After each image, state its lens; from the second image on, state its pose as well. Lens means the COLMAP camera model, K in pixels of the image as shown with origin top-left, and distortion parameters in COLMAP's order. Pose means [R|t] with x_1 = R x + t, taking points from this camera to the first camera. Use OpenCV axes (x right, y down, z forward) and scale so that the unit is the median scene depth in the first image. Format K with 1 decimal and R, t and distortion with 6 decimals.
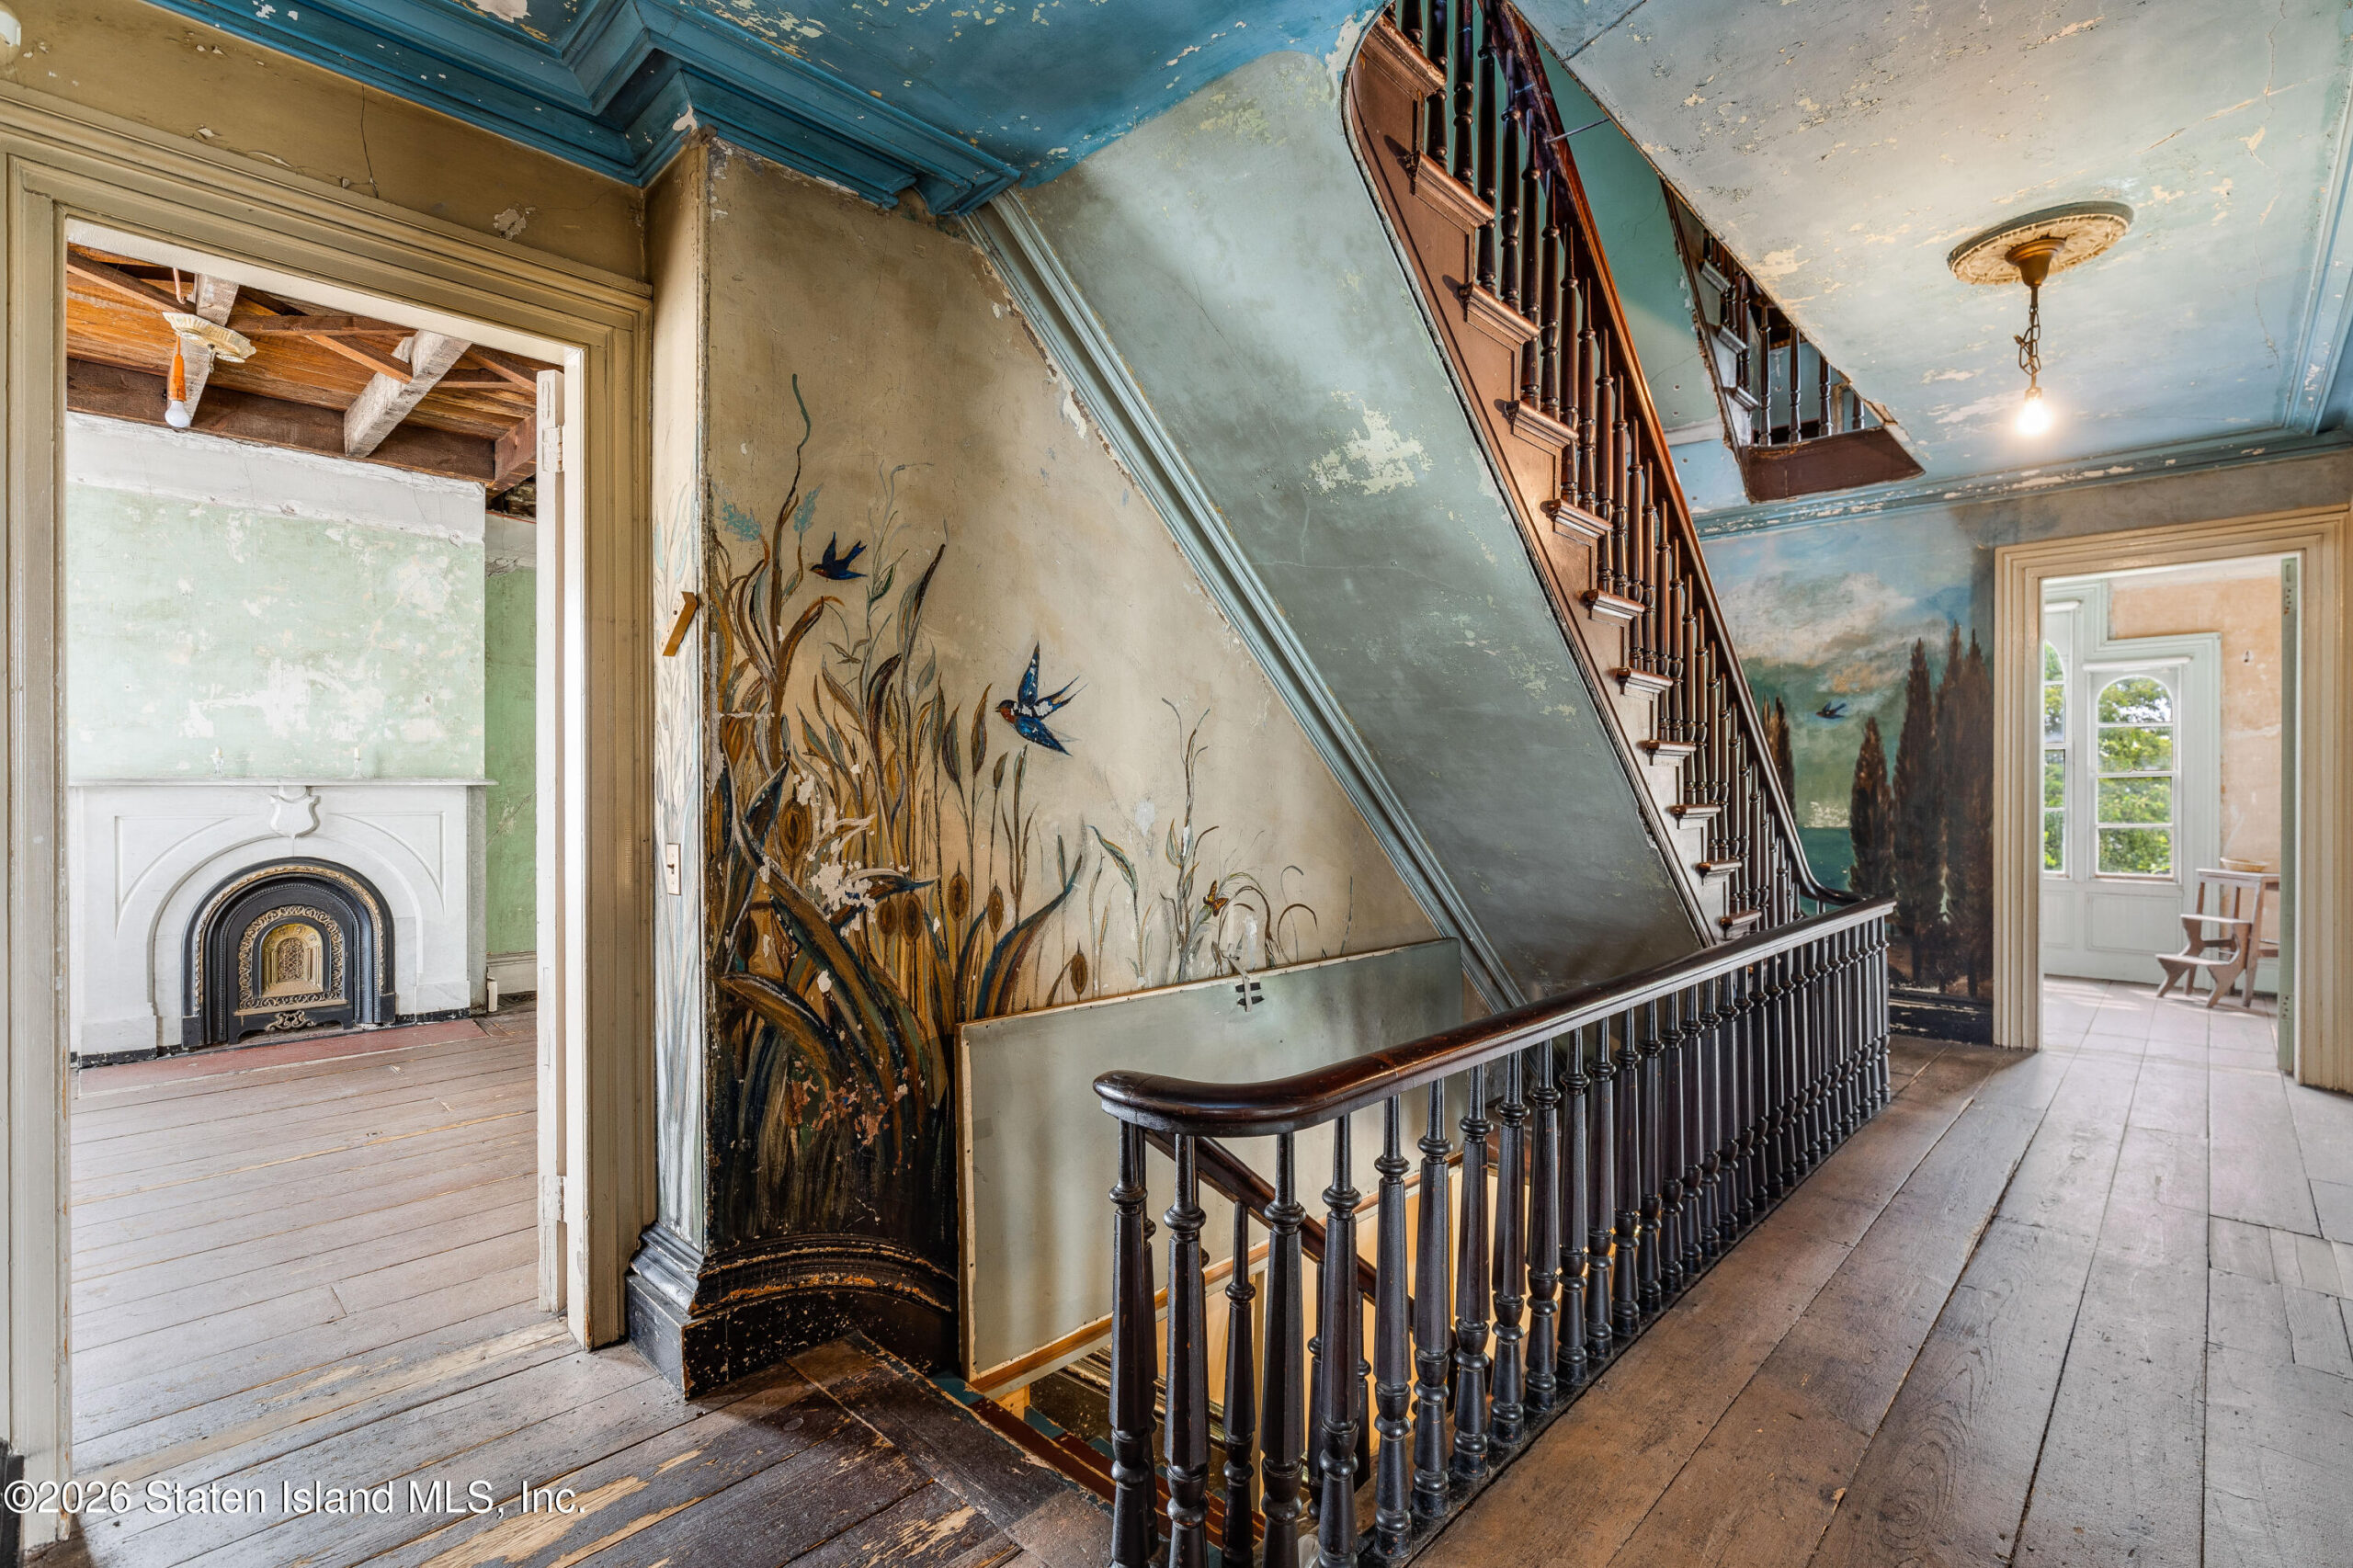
lens RADIAL K [[1062.7, 0, 1178.8], [0, 1062.7, 786.4], [0, 0, 1]] dist [-0.003720, 0.000883]
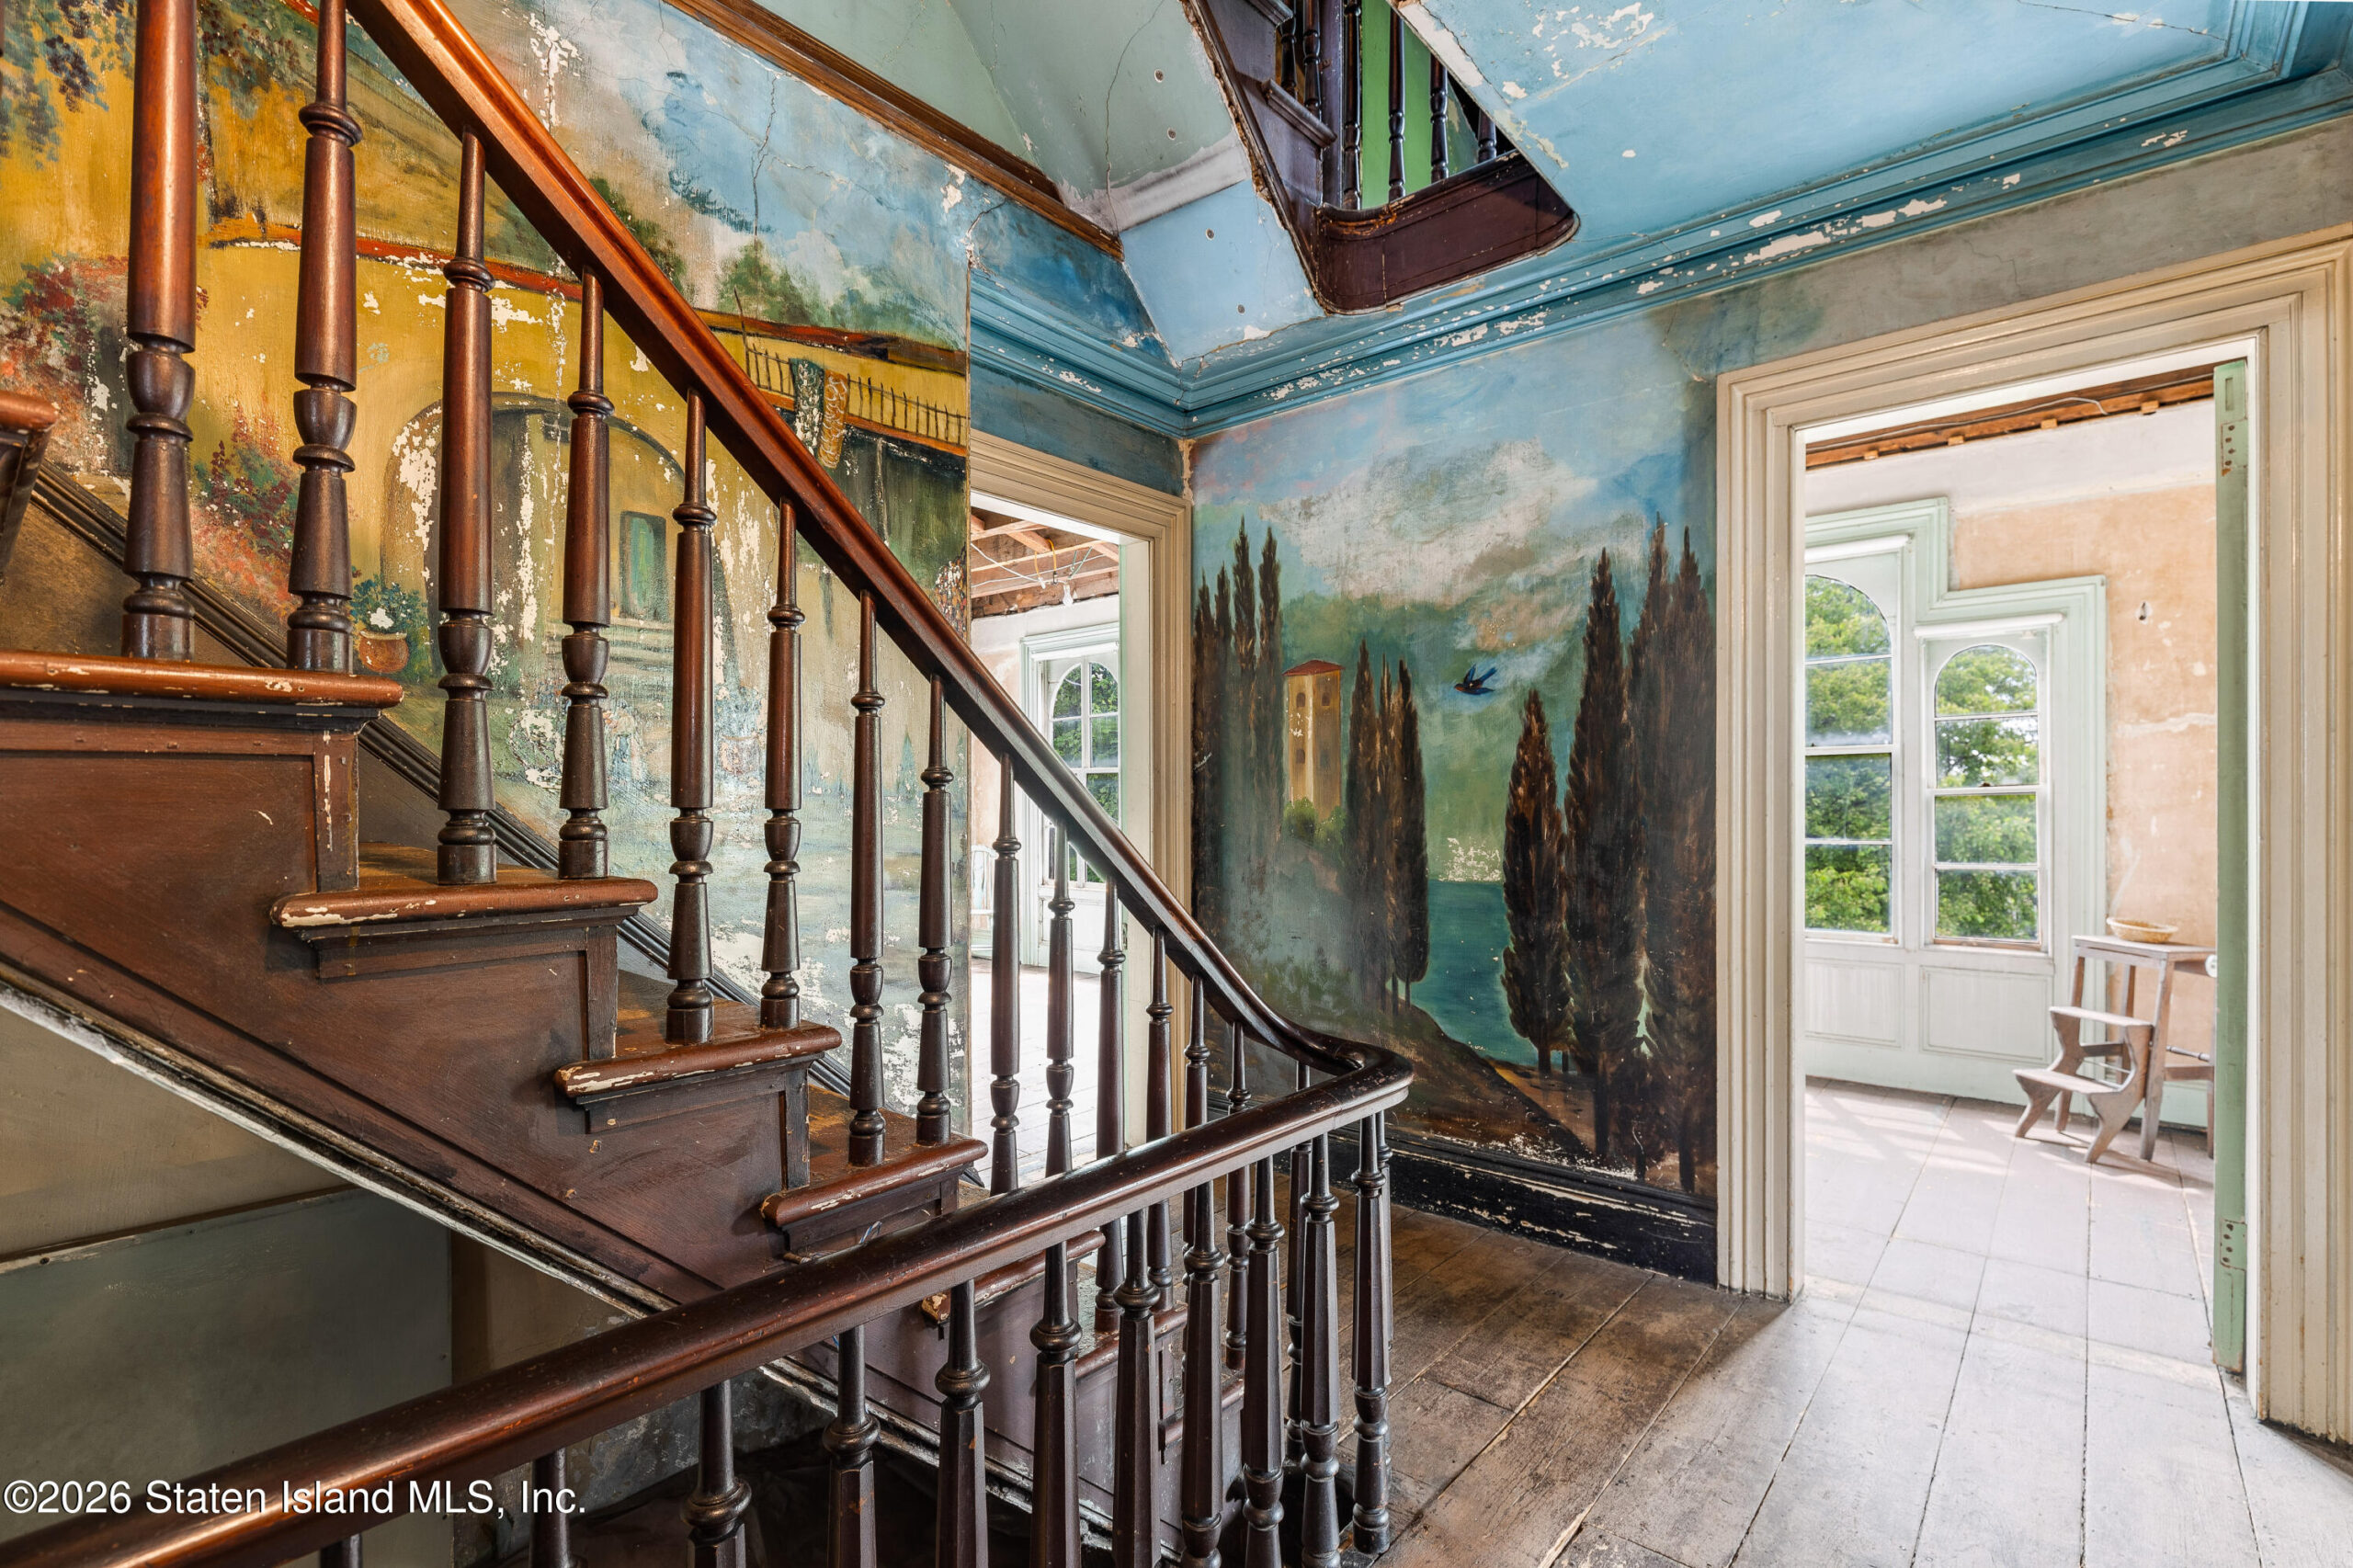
lens RADIAL K [[1097.9, 0, 1170.8], [0, 1097.9, 803.1], [0, 0, 1]] dist [0.003731, -0.002890]
pose [[0.997418, -0.001775, 0.071800, 0.413610], [0.001996, 0.999993, -0.003008, -0.002976], [-0.071794, 0.003143, 0.997415, 0.421002]]
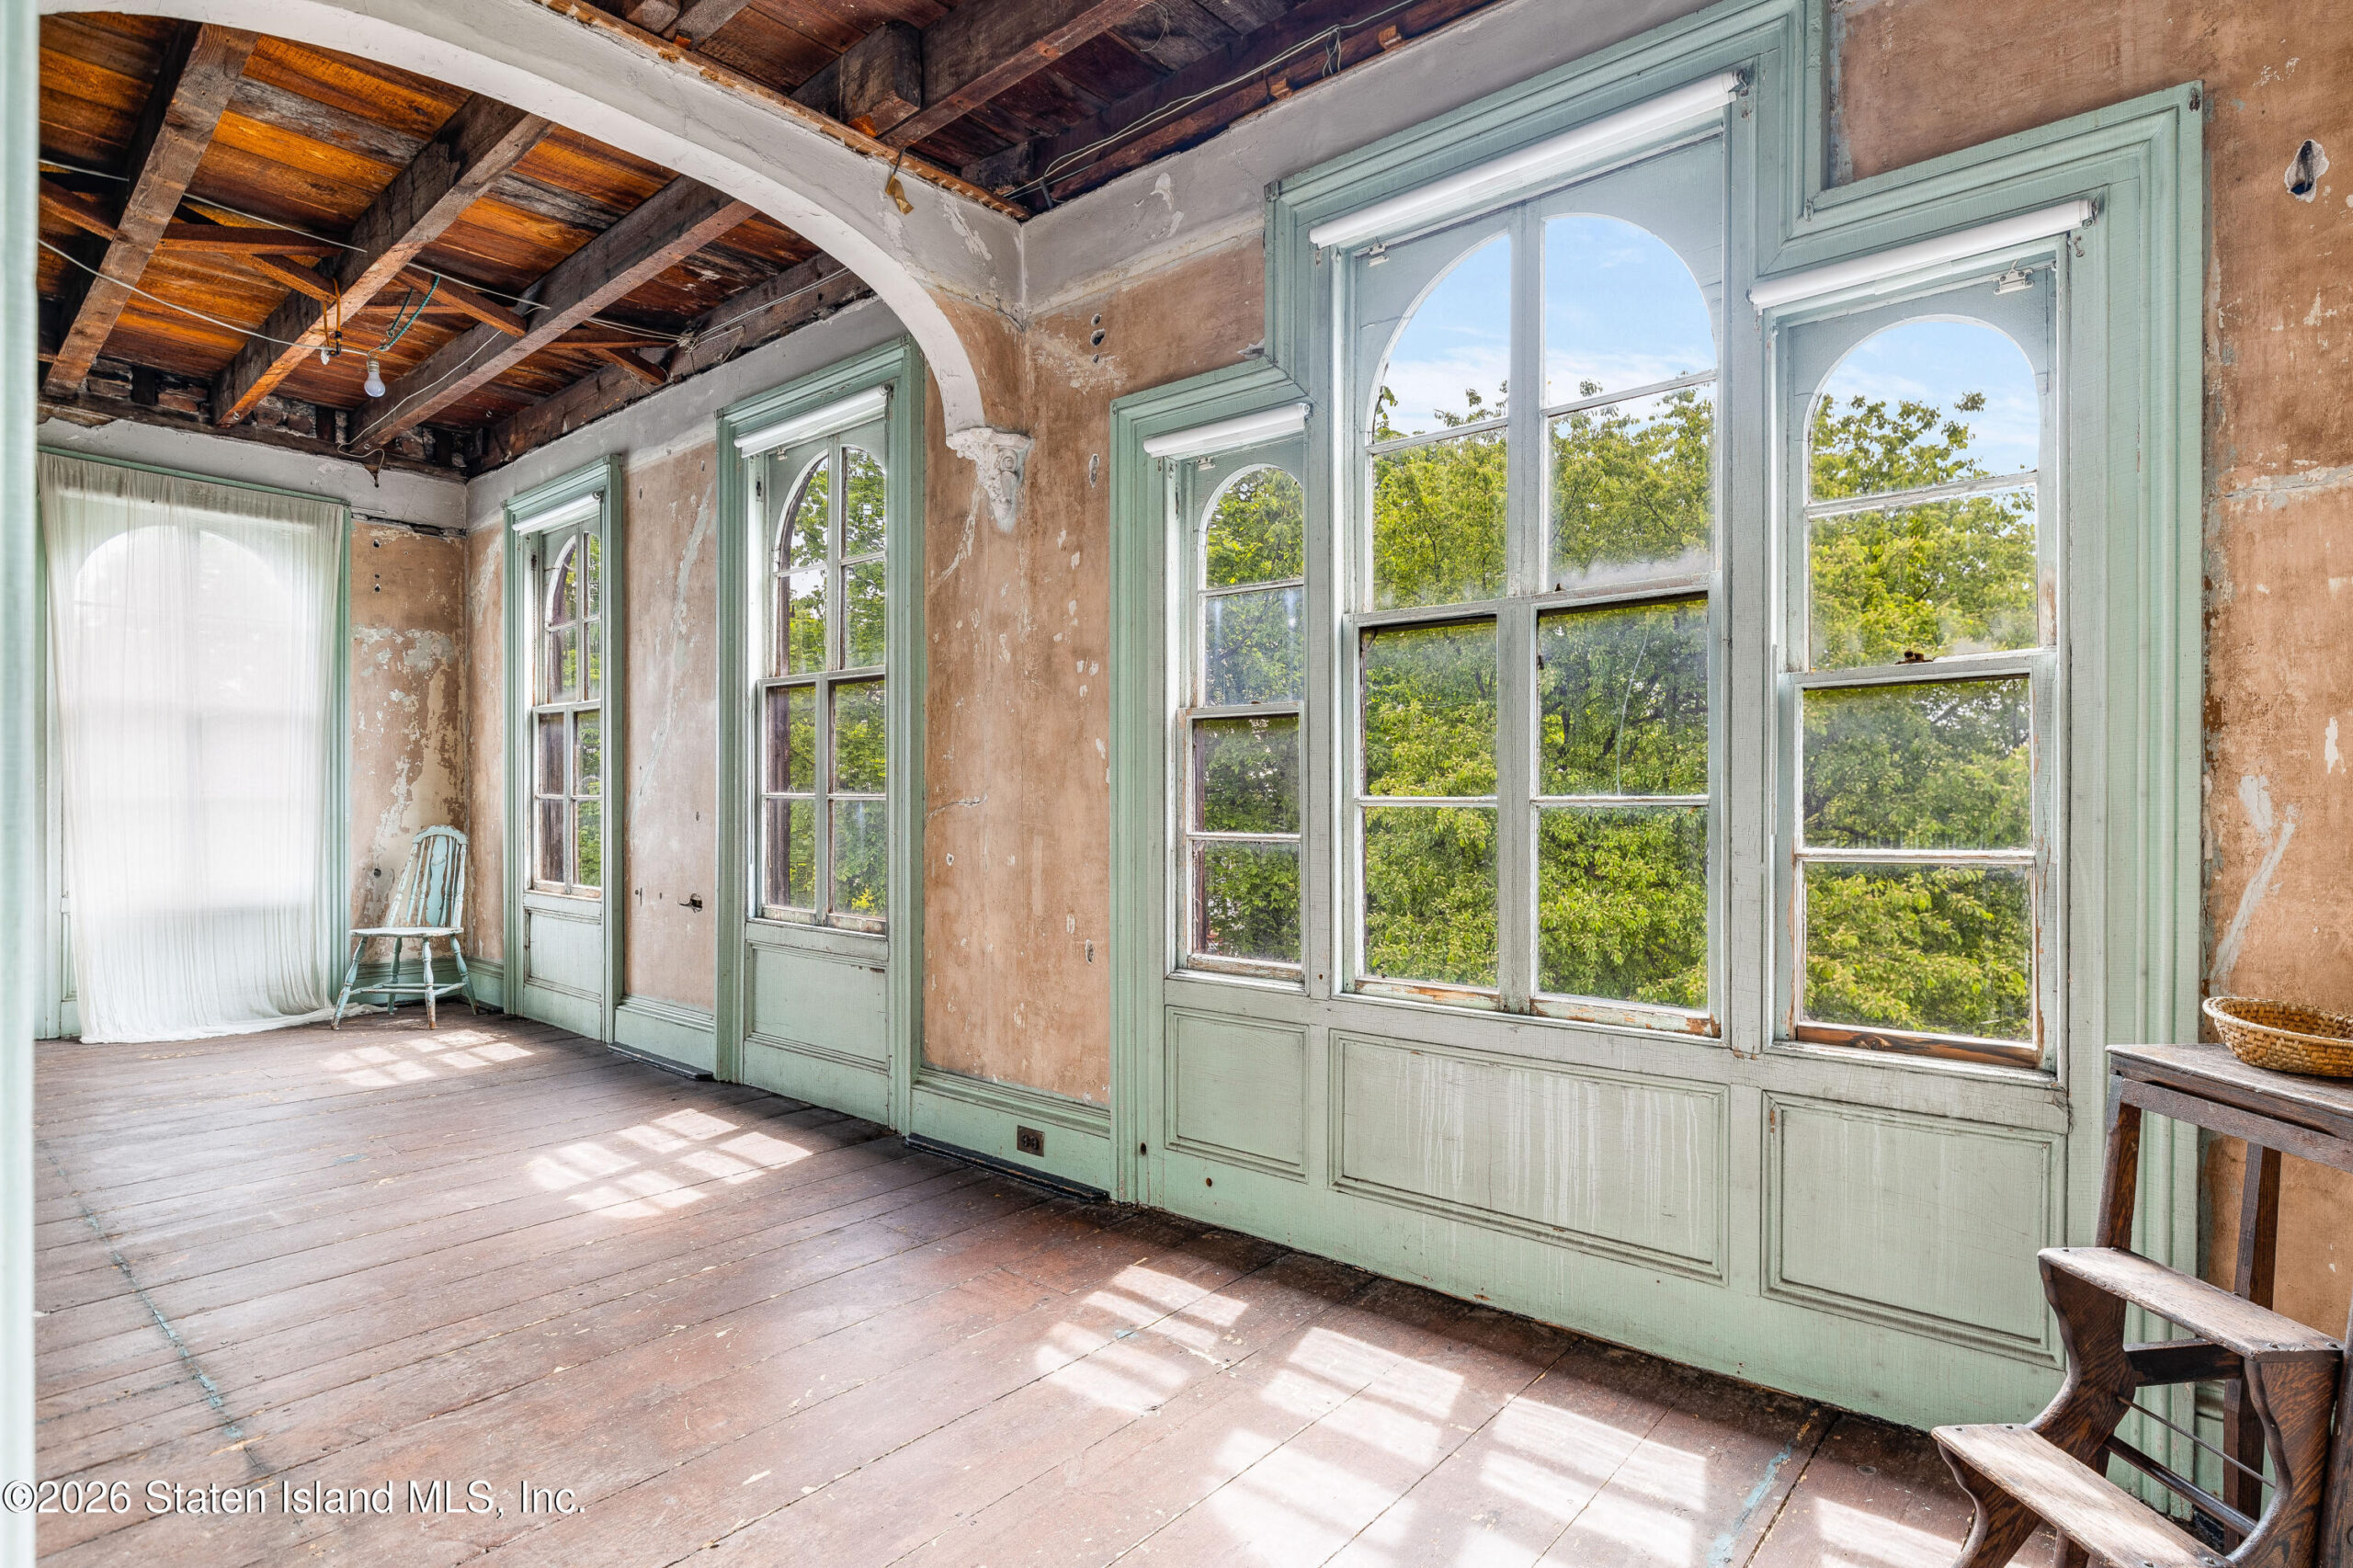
lens RADIAL K [[1217.5, 0, 1176.0], [0, 1217.5, 790.2], [0, 0, 1]] dist [-0.006063, 0.000170]
pose [[0.997918, 0.002067, 0.064457, 0.848423], [-0.001898, 0.999995, -0.002683, 0.026232], [-0.064462, 0.002555, 0.997917, 0.857615]]
